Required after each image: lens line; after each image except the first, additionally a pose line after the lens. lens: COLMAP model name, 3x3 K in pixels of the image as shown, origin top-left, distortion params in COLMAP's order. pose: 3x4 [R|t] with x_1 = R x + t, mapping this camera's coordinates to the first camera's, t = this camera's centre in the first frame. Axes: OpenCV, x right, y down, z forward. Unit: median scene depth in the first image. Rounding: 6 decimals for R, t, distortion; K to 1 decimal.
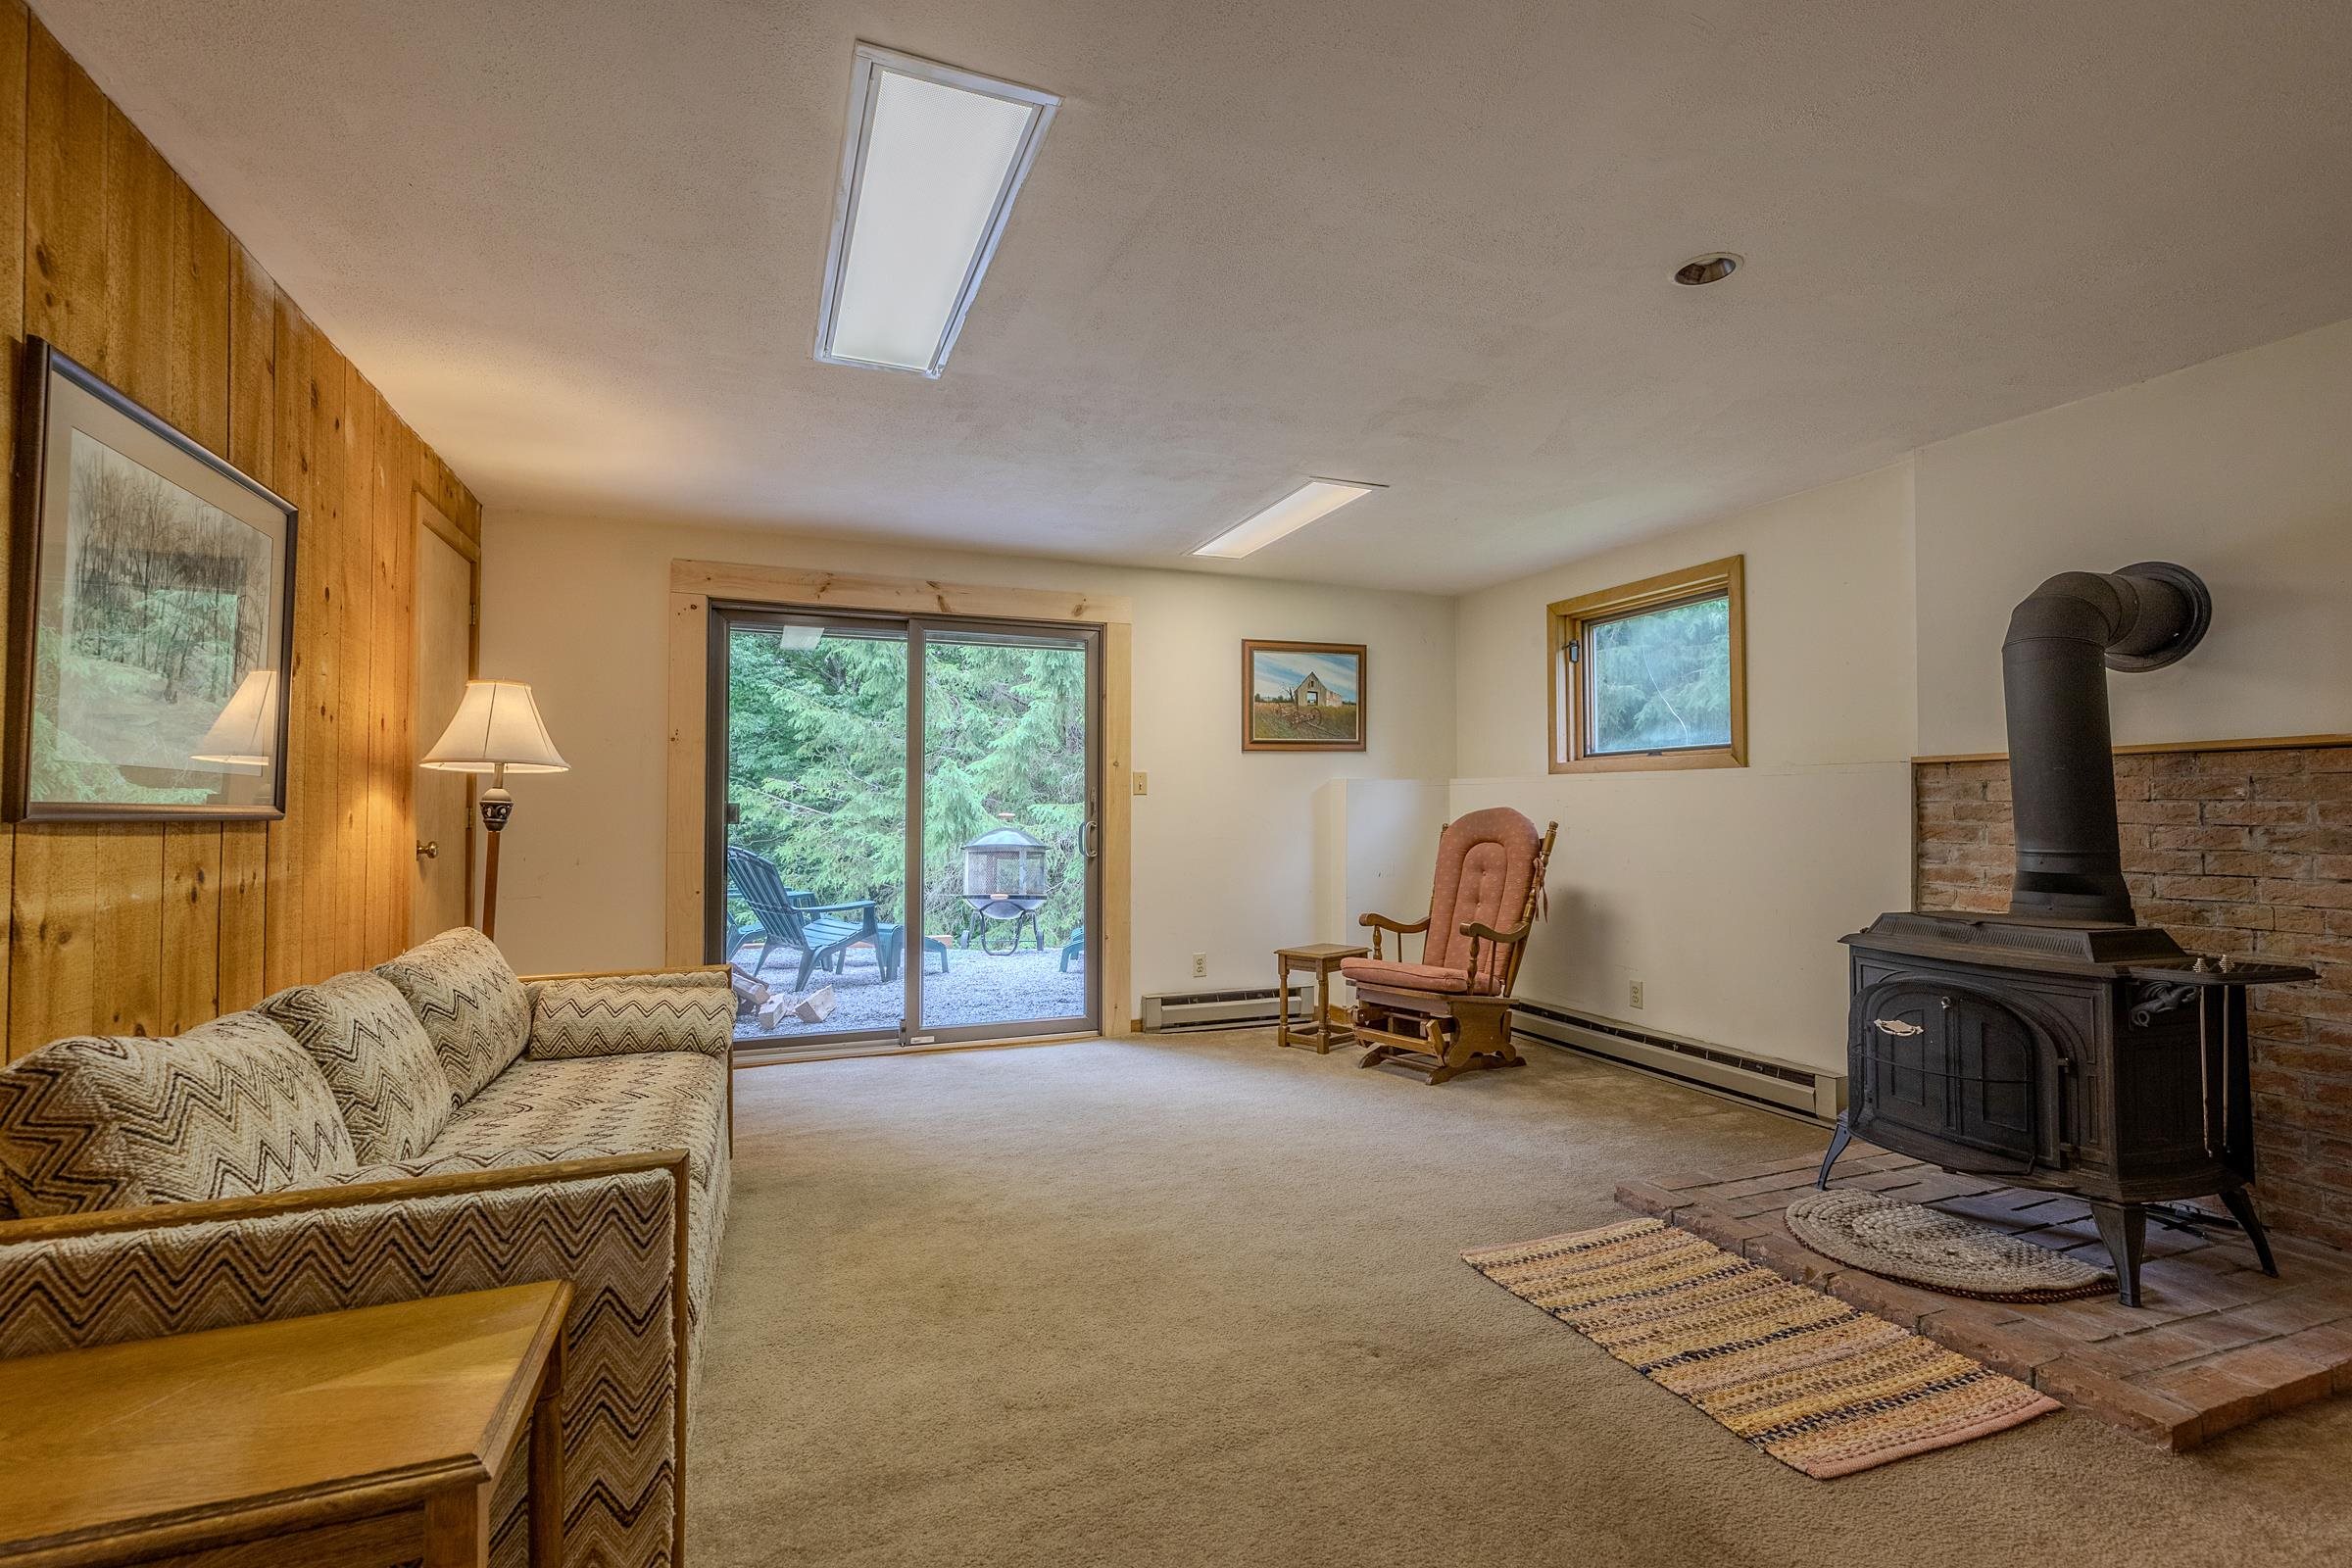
lens RADIAL K [[1075.0, 0, 1177.4], [0, 1075.0, 782.8], [0, 0, 1]] dist [0.010701, -0.000021]
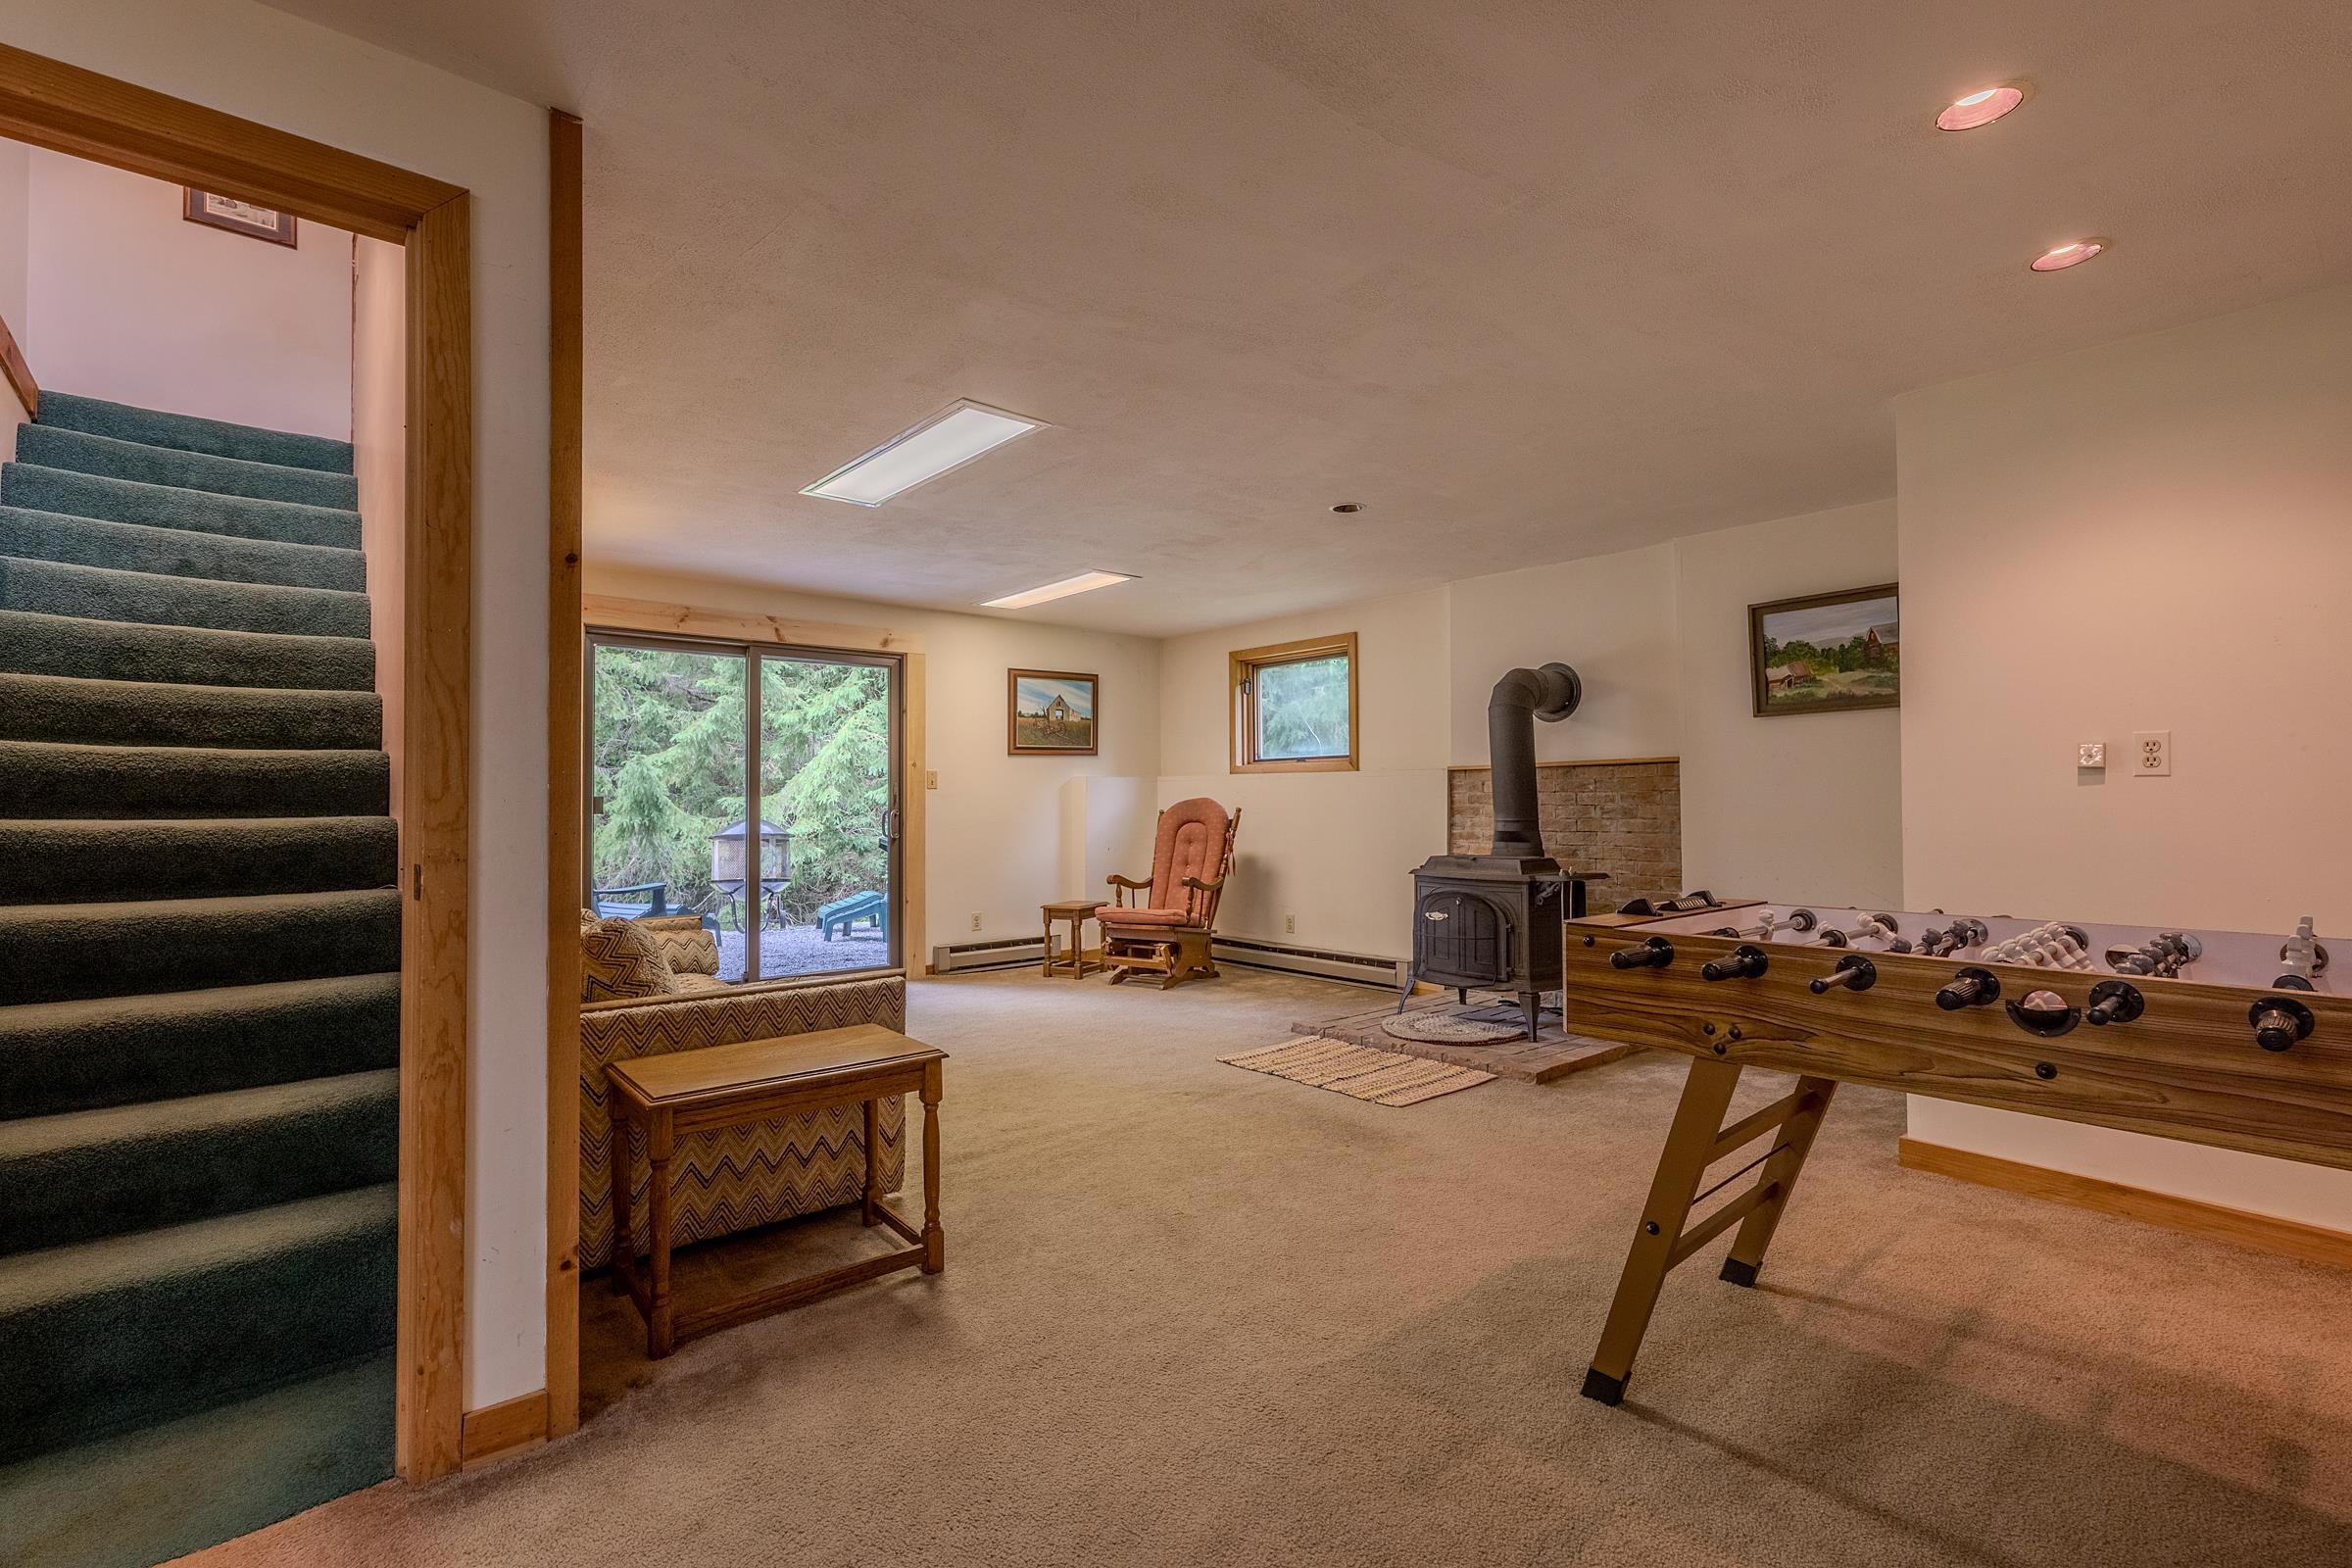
lens RADIAL K [[1075.0, 0, 1175.8], [0, 1075.0, 789.1], [0, 0, 1]] dist [0.010701, -0.000021]
pose [[0.944901, -0.001165, 0.327354, -0.212610], [-0.003001, 0.999921, 0.012221, -0.006043], [-0.327342, -0.012530, 0.944823, -0.351924]]
